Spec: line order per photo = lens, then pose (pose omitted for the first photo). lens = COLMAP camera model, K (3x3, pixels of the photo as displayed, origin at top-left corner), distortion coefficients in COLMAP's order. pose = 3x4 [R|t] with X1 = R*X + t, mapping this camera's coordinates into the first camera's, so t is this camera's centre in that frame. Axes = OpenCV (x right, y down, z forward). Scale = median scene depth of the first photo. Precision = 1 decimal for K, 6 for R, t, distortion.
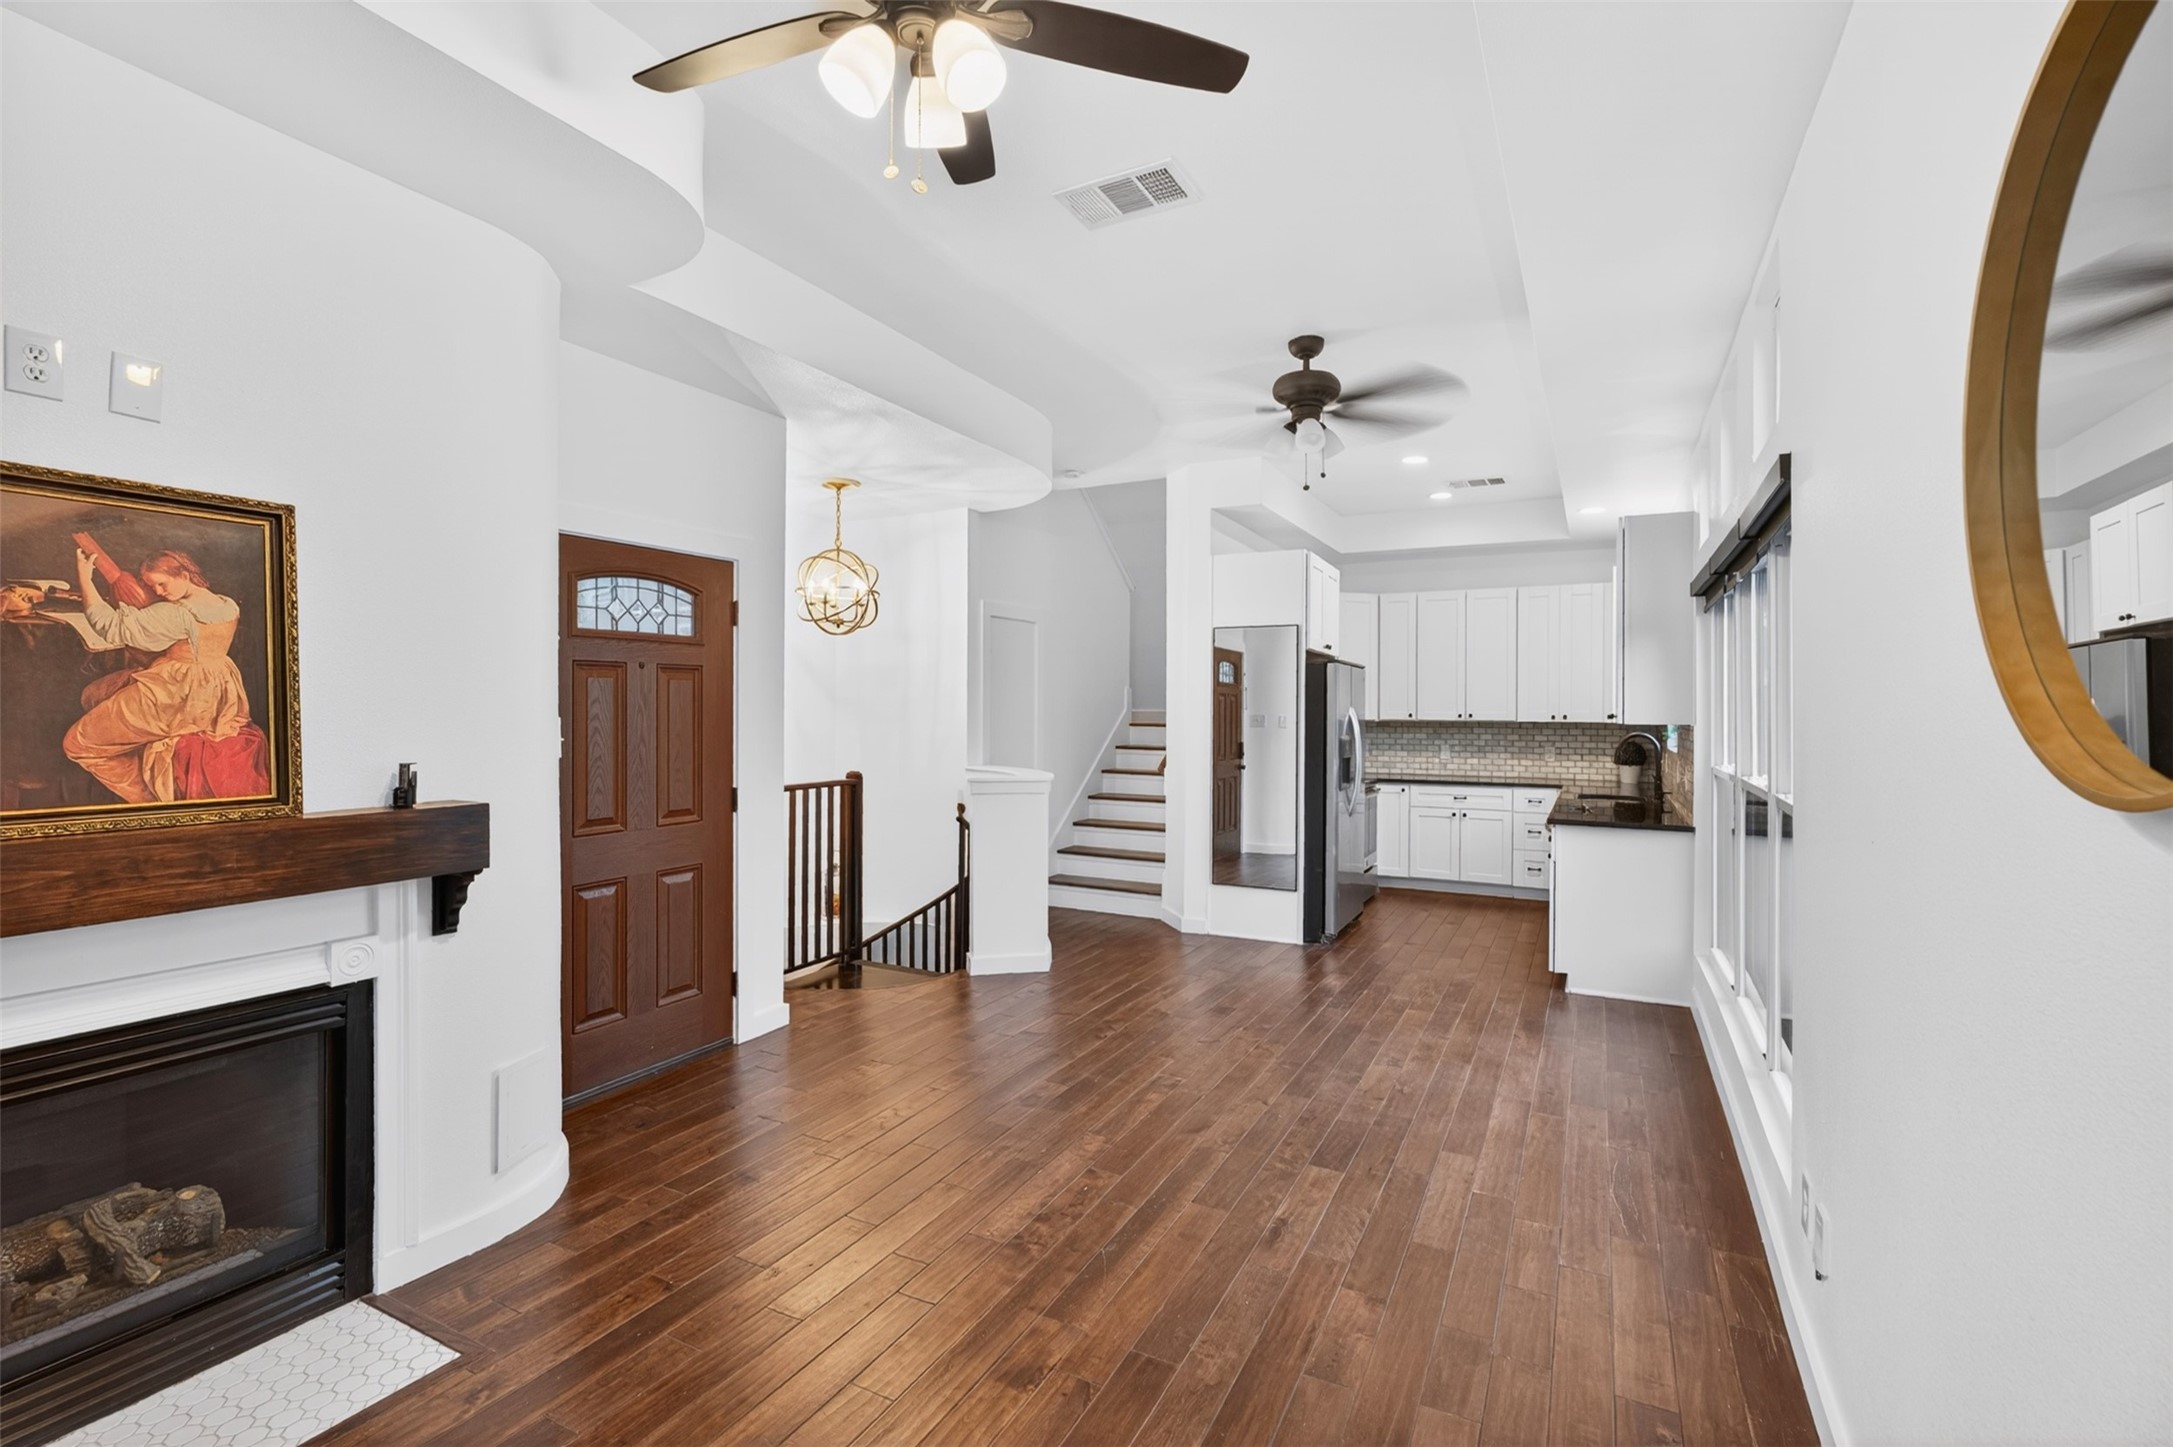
lens RADIAL K [[988.4, 0, 1081.1], [0, 988.4, 715.7], [0, 0, 1]] dist [-0.005623, 0.000291]
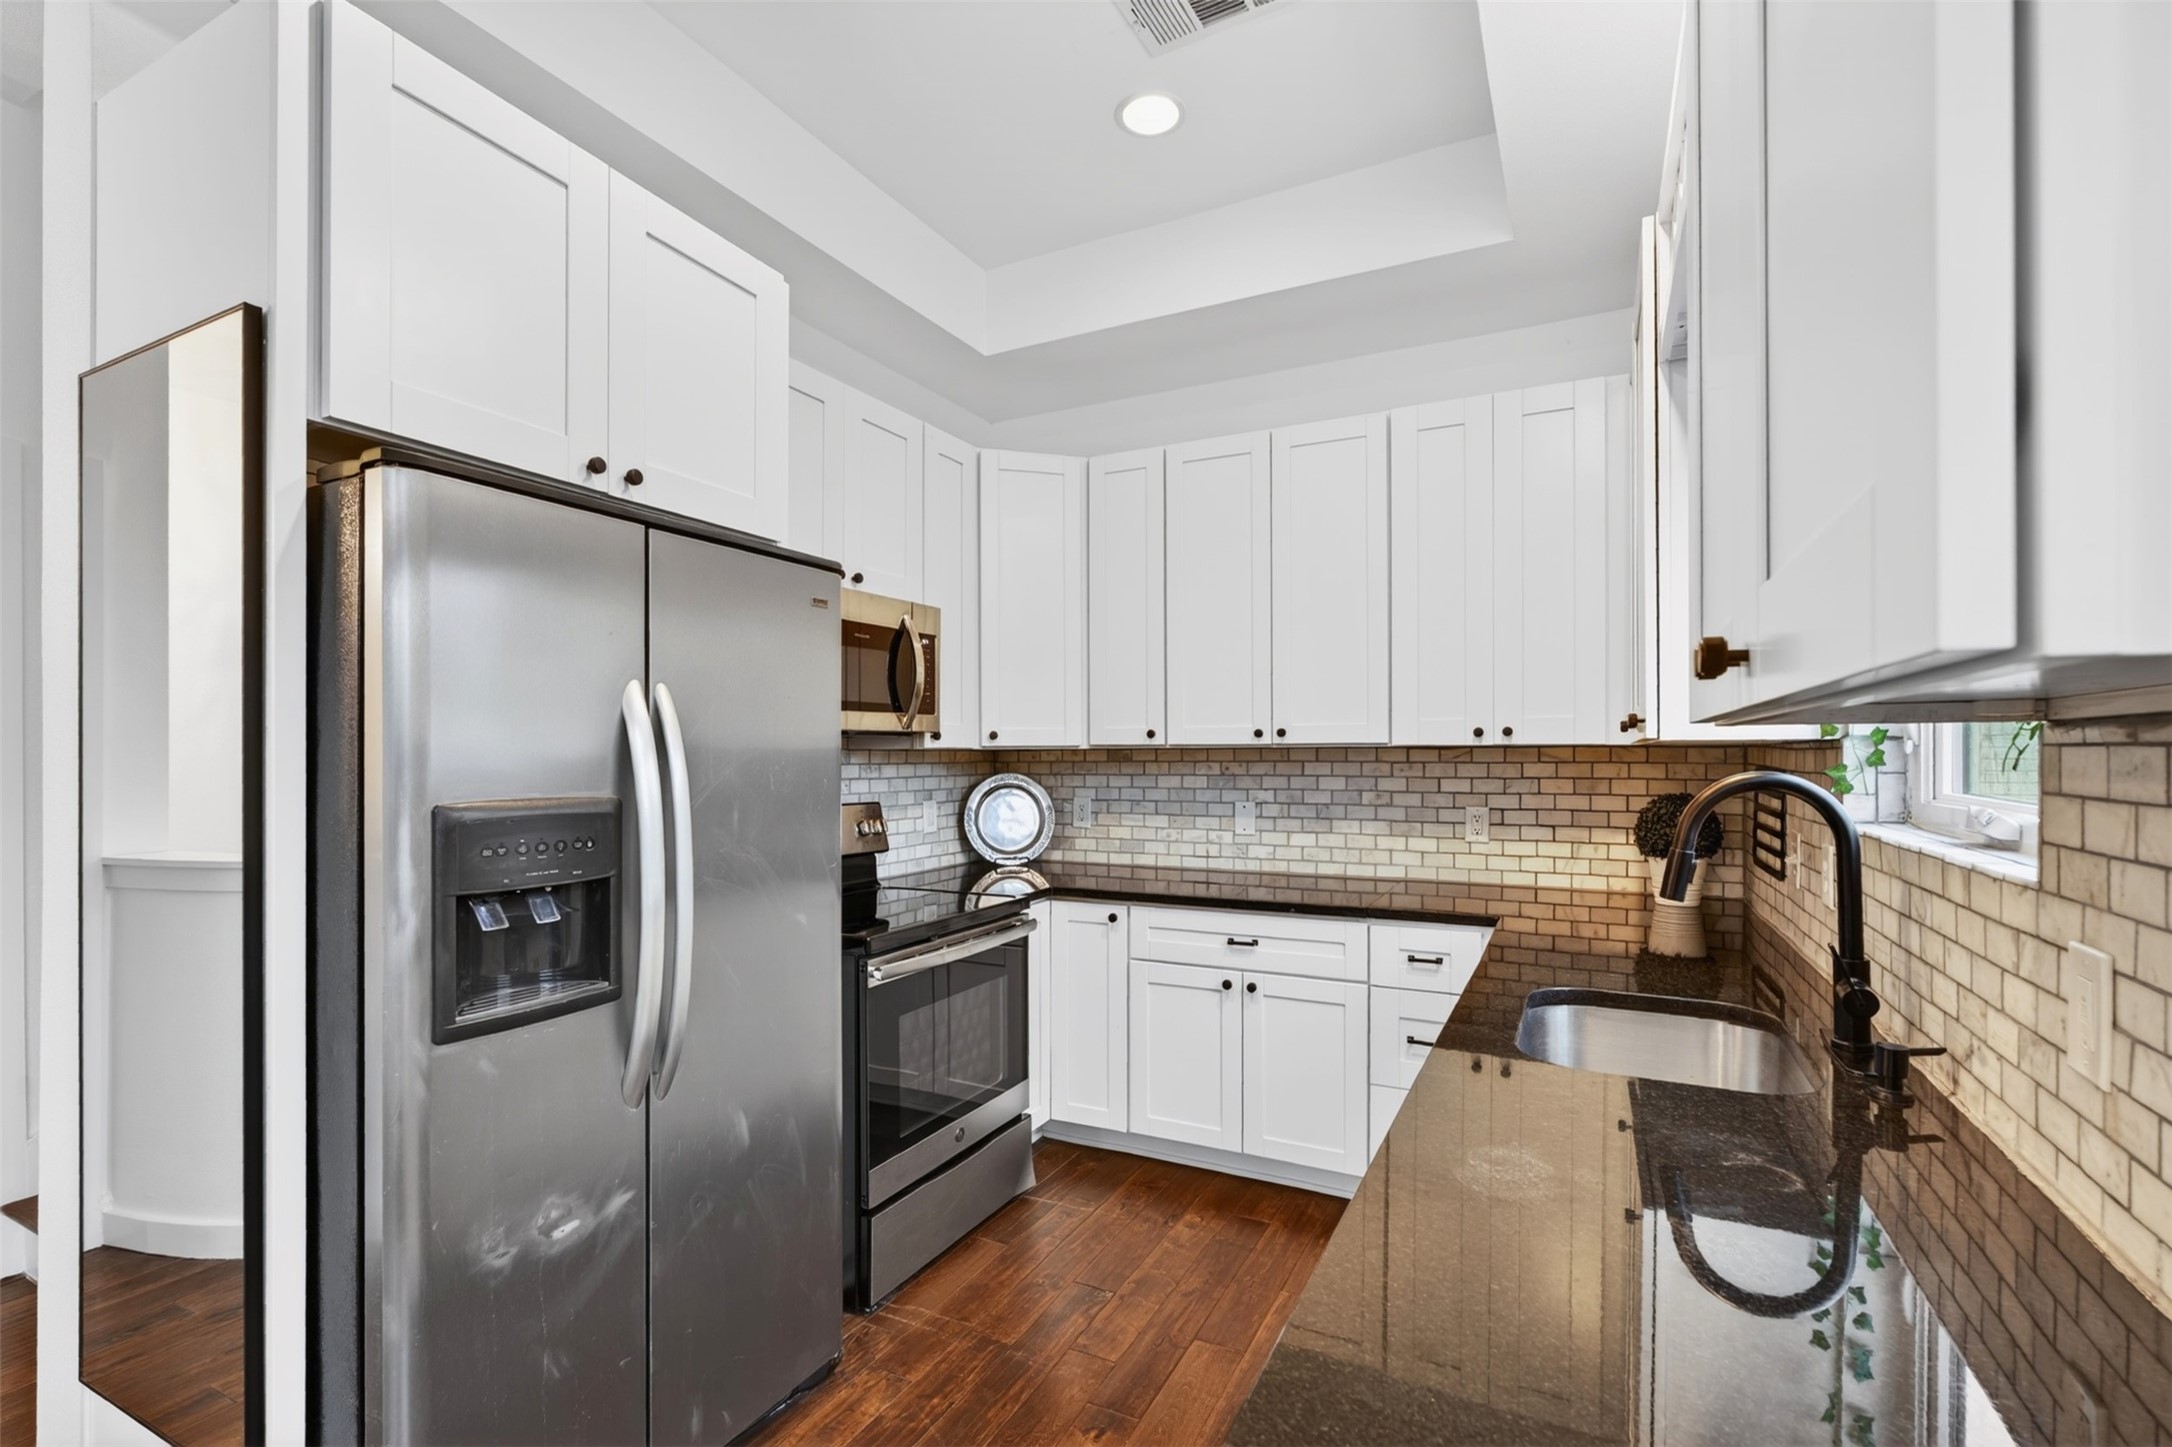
lens RADIAL K [[977.3, 0, 1090.1], [0, 977.3, 747.7], [0, 0, 1]] dist [-0.003952, 0.000577]
pose [[0.999929, -0.007333, 0.009349, 0.321565], [0.007417, 0.999932, -0.008982, 0.009789], [-0.009283, 0.009050, 0.999916, 0.616000]]
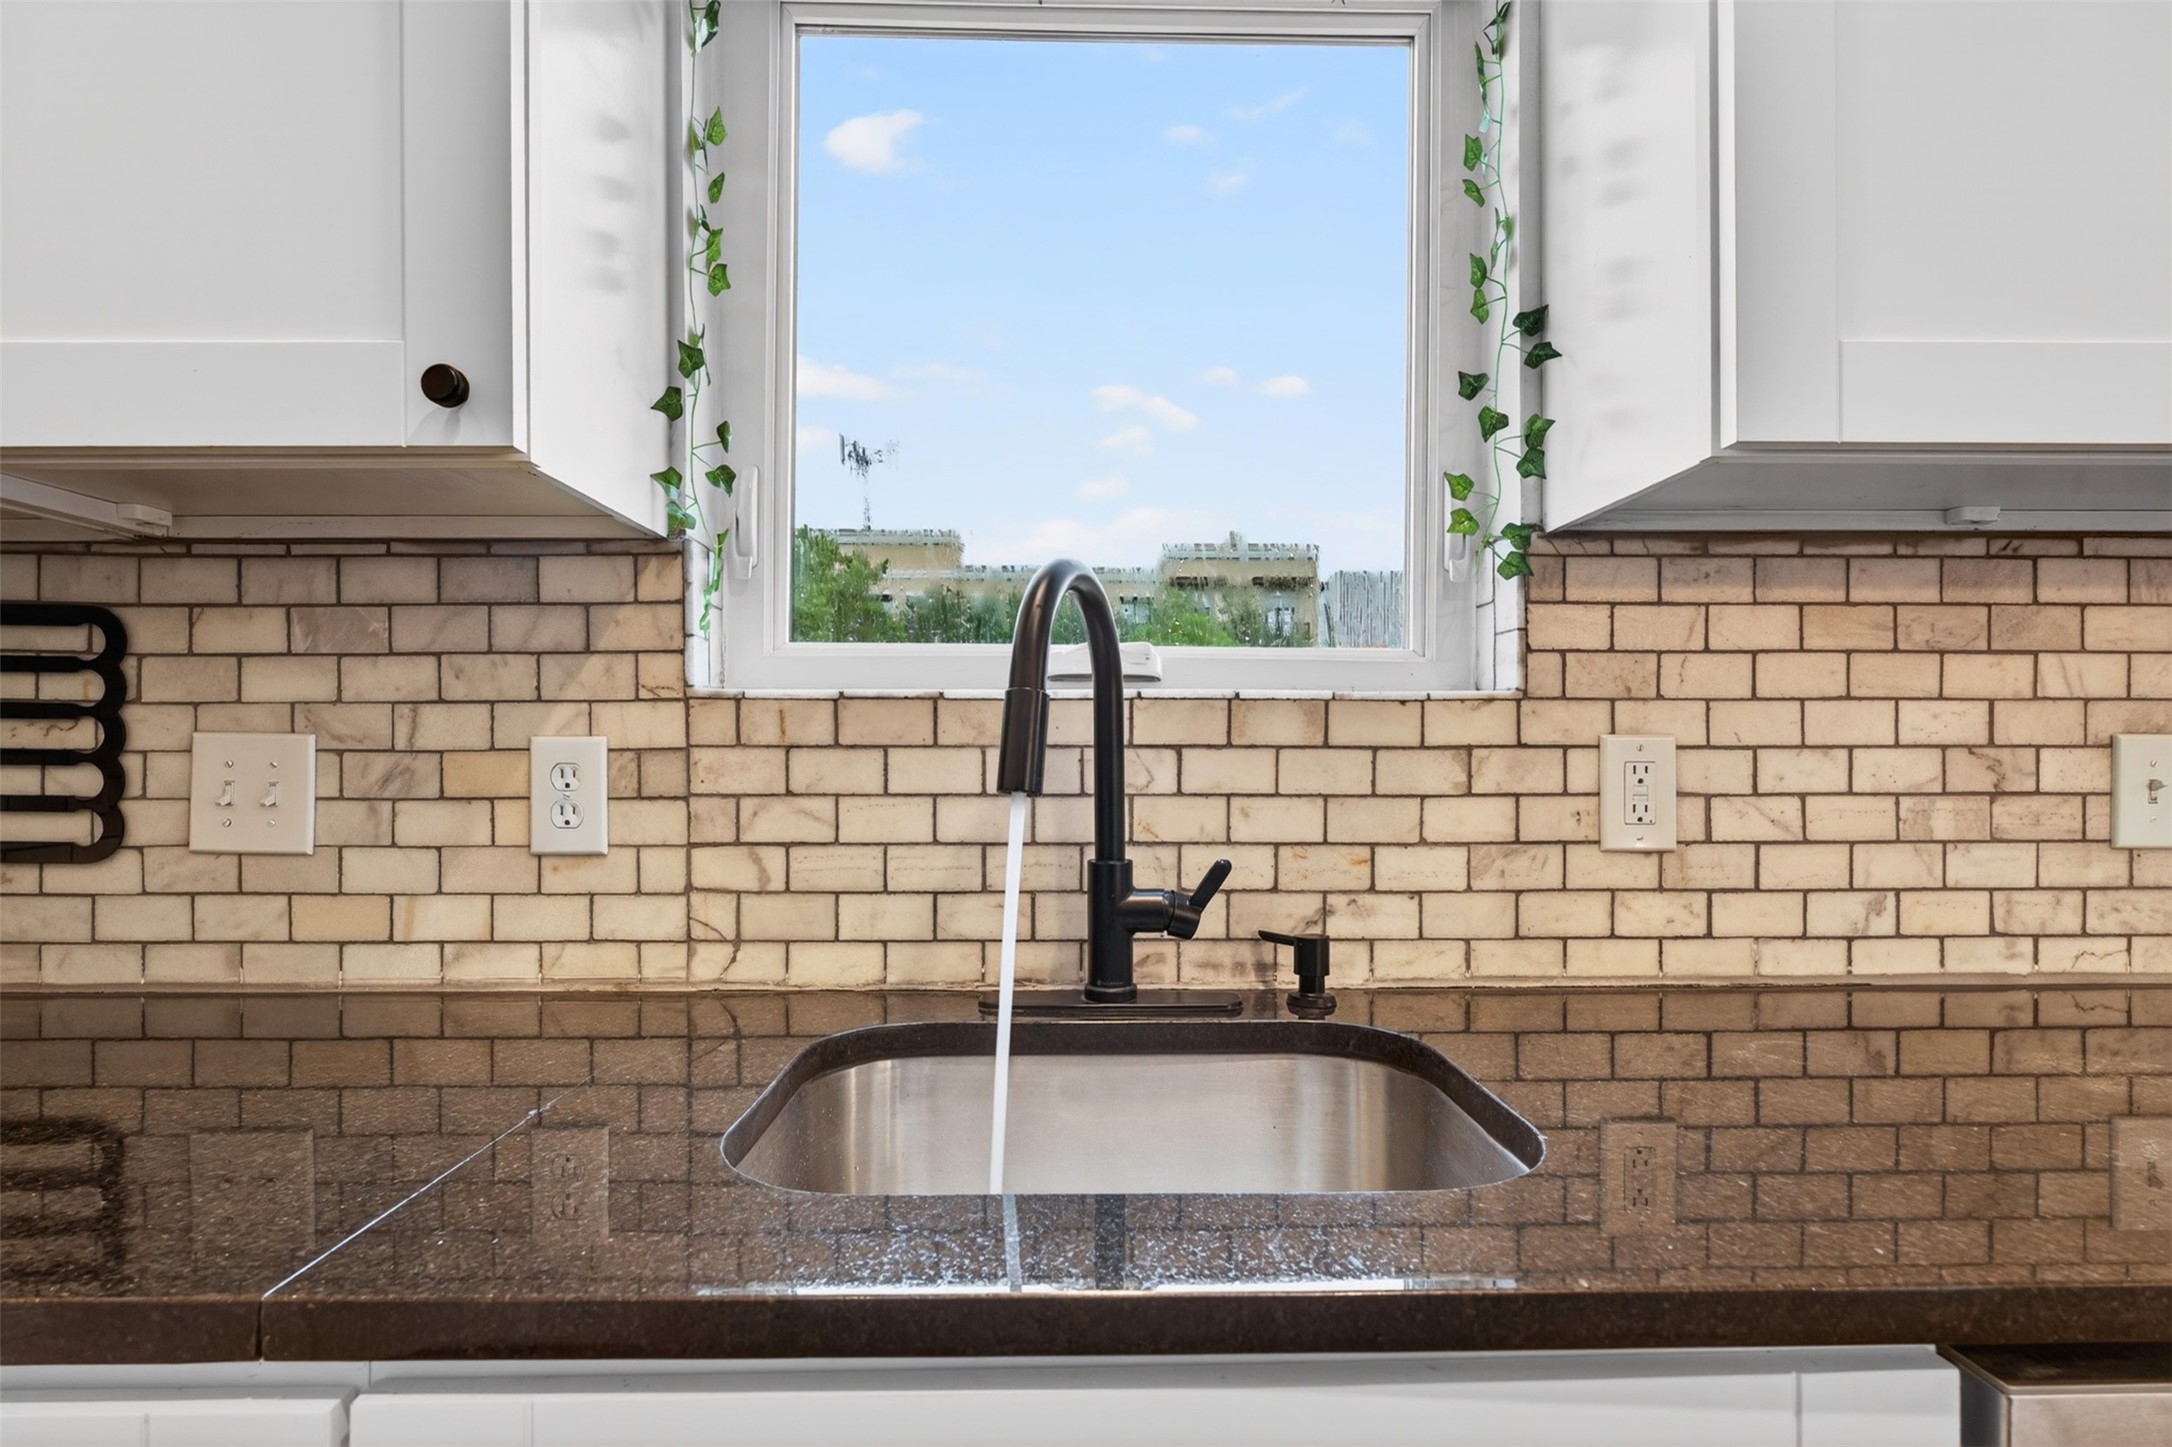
lens RADIAL K [[974.5, 0, 1088.8], [0, 974.5, 720.6], [0, 0, 1]] dist [-0.002962, -0.000392]
pose [[-0.481262, -0.014216, 0.876462, 0.363024], [0.002837, 0.999838, 0.017775, 0.029650], [-0.876572, 0.011041, -0.481143, 0.866318]]
